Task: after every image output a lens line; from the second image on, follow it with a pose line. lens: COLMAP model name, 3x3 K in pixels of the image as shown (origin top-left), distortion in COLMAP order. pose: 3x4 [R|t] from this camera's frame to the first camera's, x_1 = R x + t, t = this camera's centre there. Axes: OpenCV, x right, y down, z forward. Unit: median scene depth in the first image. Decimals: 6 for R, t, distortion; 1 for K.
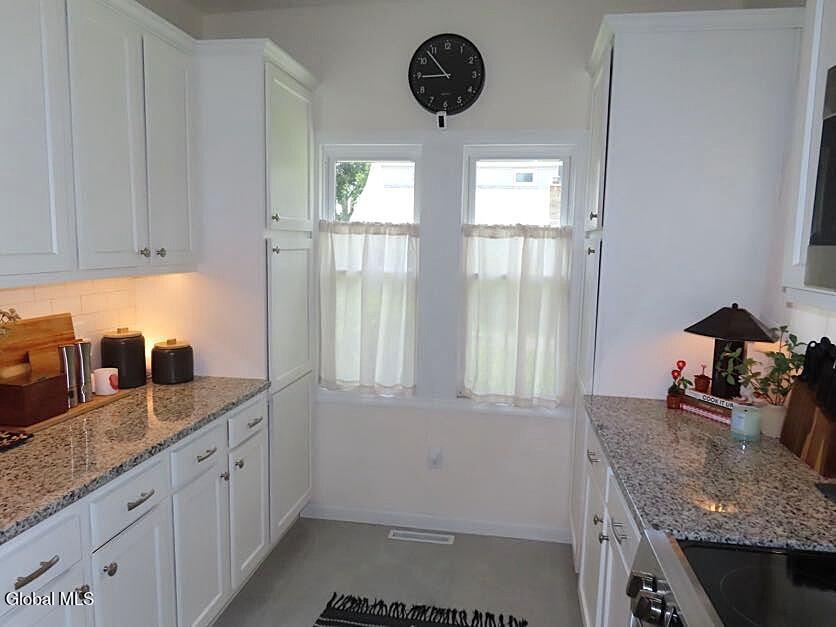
lens RADIAL K [[609.2, 0, 414.8], [0, 609.2, 316.9], [0, 0, 1]] dist [-0.010483, 0.003269]
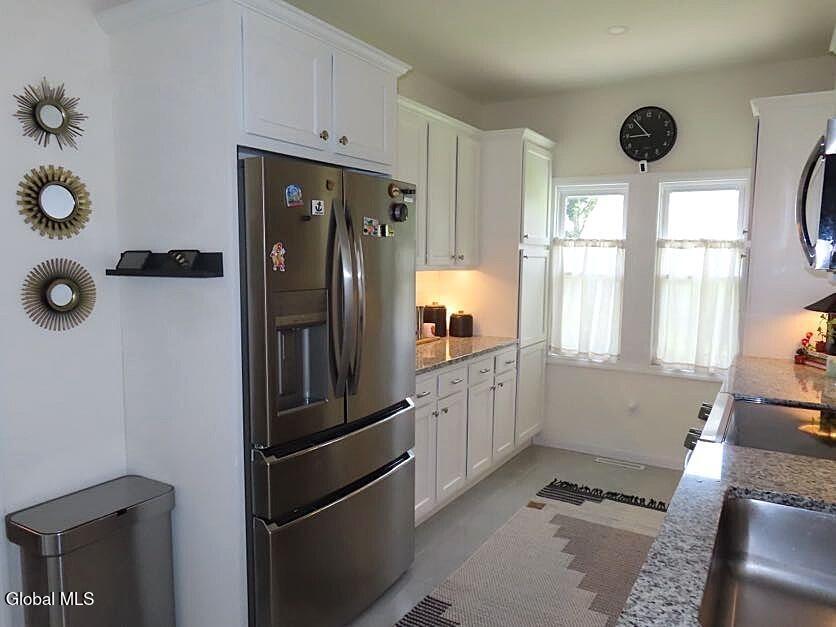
lens RADIAL K [[609.2, 0, 414.3], [0, 609.2, 312.7], [0, 0, 1]] dist [-0.010483, 0.003269]
pose [[0.932024, 0.029225, -0.361216, 0.068823], [-0.042063, 0.998730, -0.027728, 0.080762], [0.359947, 0.041037, 0.932070, -0.505681]]
